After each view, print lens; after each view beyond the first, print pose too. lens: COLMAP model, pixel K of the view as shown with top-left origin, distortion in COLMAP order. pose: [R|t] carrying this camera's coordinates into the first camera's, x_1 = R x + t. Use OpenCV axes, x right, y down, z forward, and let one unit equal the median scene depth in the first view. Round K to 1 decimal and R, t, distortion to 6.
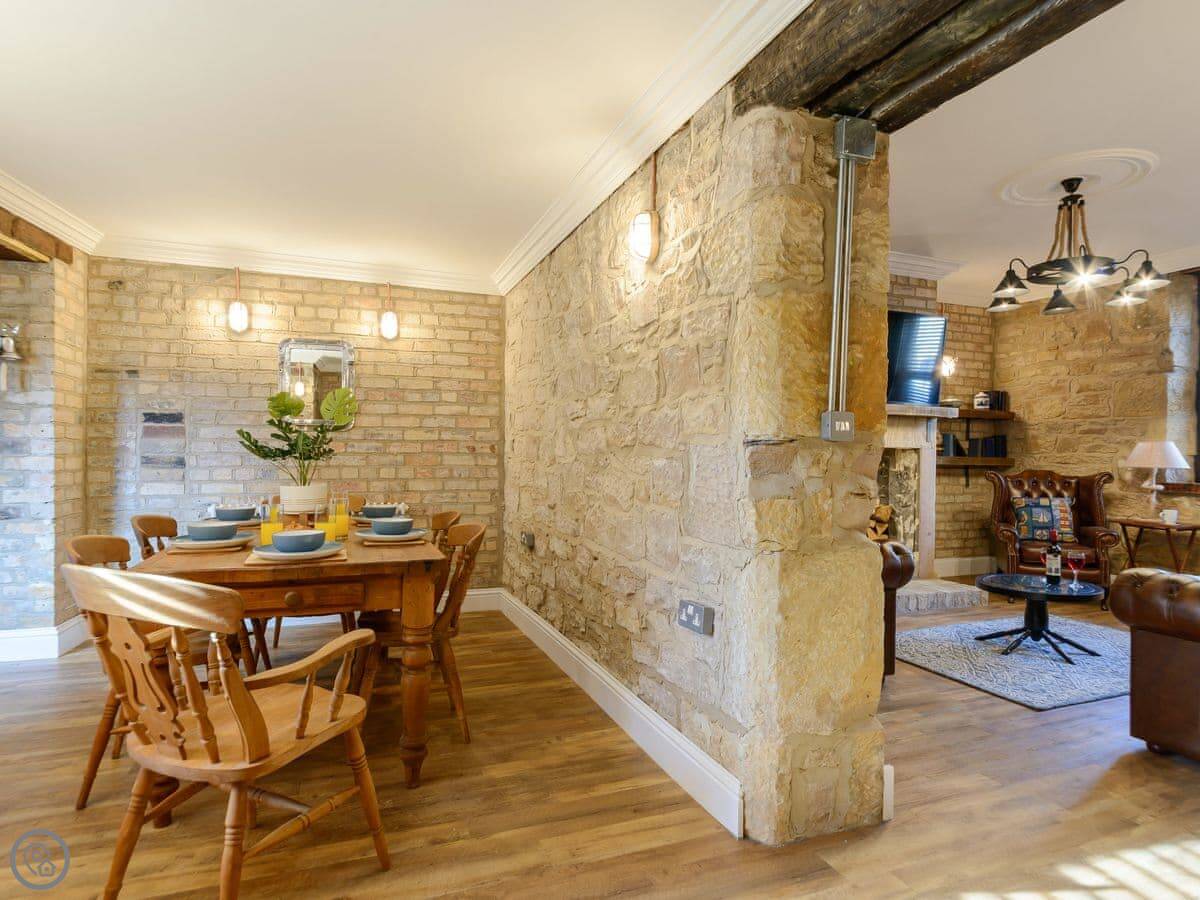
lens RADIAL K [[654.6, 0, 569.5], [0, 654.6, 456.9], [0, 0, 1]] dist [0.001360, -0.007940]
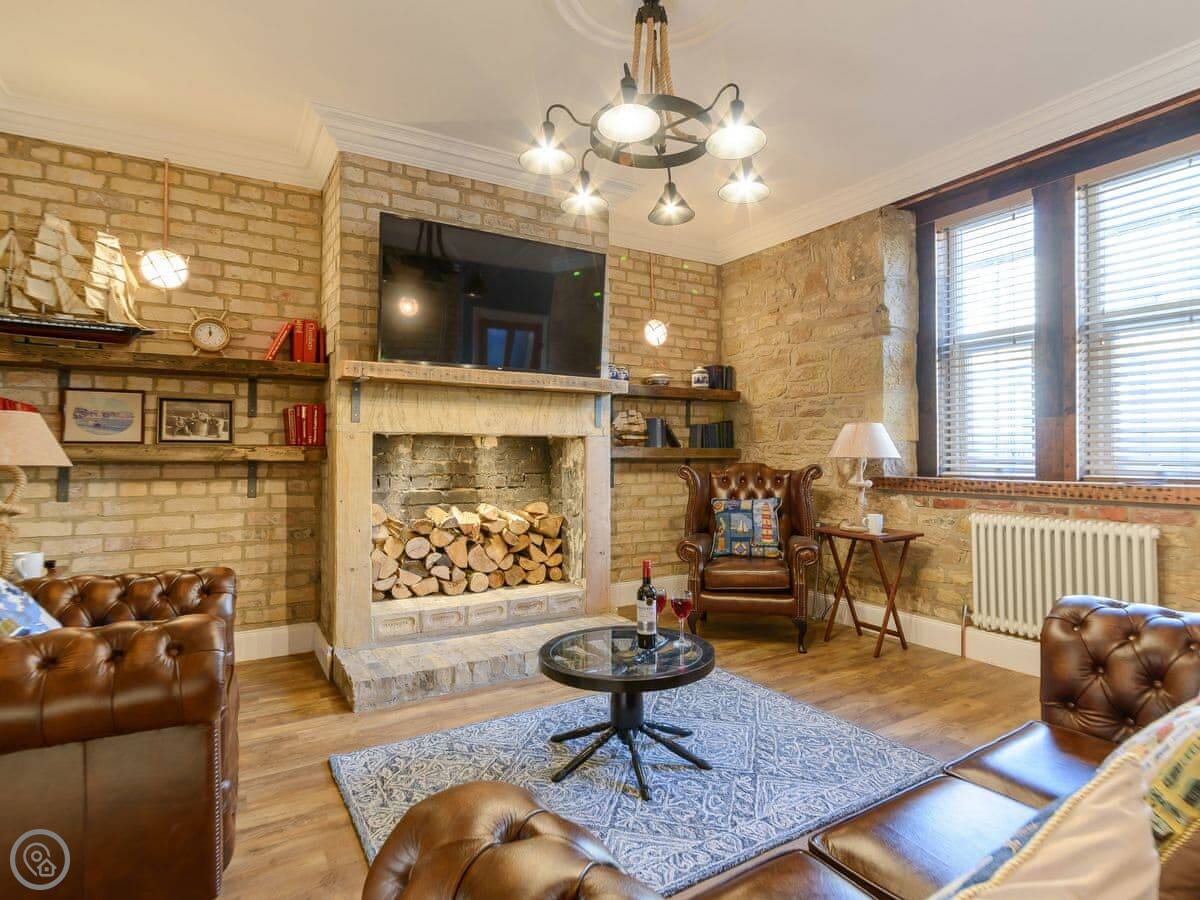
lens RADIAL K [[646.2, 0, 585.8], [0, 646.2, 449.0], [0, 0, 1]] dist [0.002679, -0.010211]
pose [[0.984154, -0.012313, 0.176886, 0.396621], [0.014266, 0.999850, -0.009775, 0.008253], [-0.176740, 0.012144, 0.984183, 0.281422]]
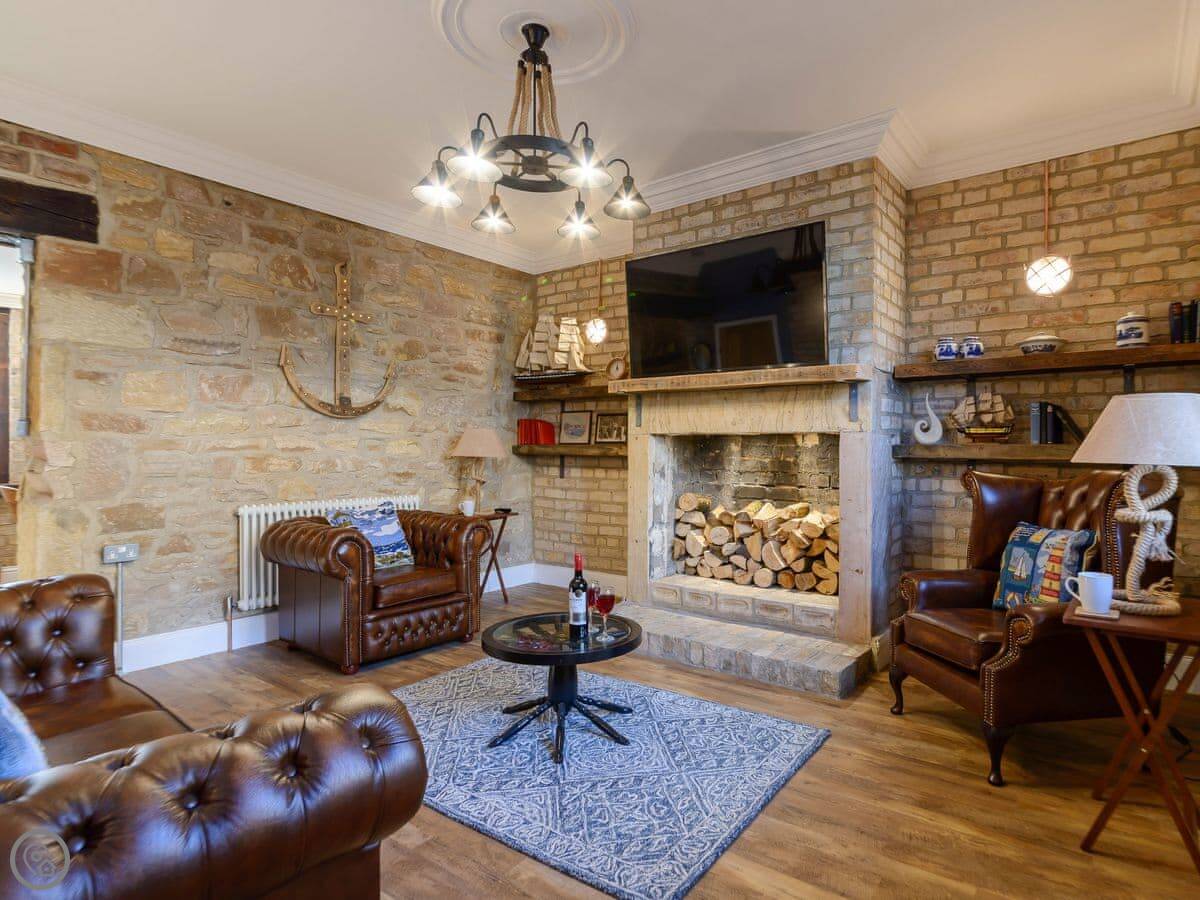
lens RADIAL K [[647.0, 0, 652.2], [0, 647.0, 445.7], [0, 0, 1]] dist [0.001498, -0.000343]
pose [[0.562555, -0.016382, -0.826598, 0.919857], [0.000095, 0.999805, -0.019750, 0.012191], [0.826760, 0.011032, 0.562447, 0.483385]]
